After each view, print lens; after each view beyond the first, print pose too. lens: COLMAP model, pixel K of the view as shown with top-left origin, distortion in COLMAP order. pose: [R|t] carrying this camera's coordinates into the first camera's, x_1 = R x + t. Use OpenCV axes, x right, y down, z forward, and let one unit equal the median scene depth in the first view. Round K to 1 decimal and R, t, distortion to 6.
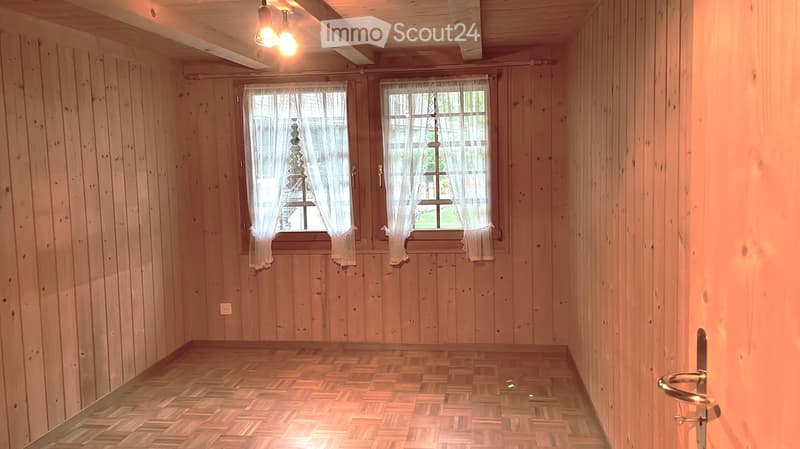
lens RADIAL K [[634.1, 0, 403.6], [0, 634.1, 223.1], [0, 0, 1]] dist [0.069138, -0.044812]
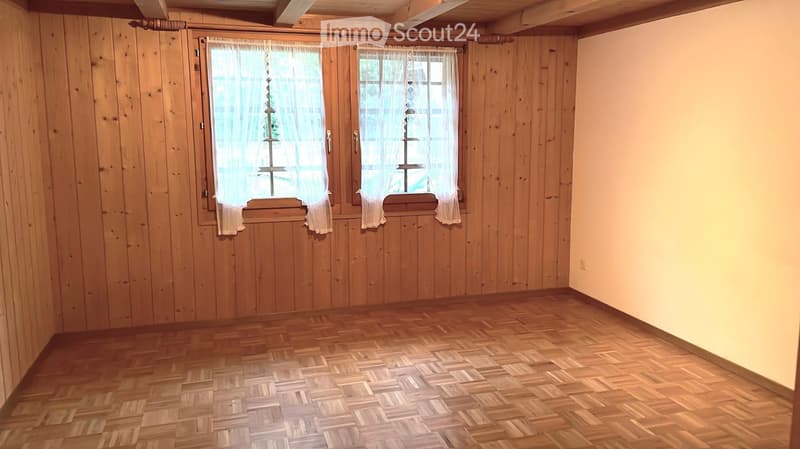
lens RADIAL K [[634.1, 0, 404.0], [0, 634.1, 223.6], [0, 0, 1]] dist [0.069138, -0.044812]
pose [[0.895560, -0.040605, 0.443084, -0.413583], [0.019108, 0.998418, 0.052876, 0.004813], [-0.444531, -0.038887, 0.894919, 0.062227]]
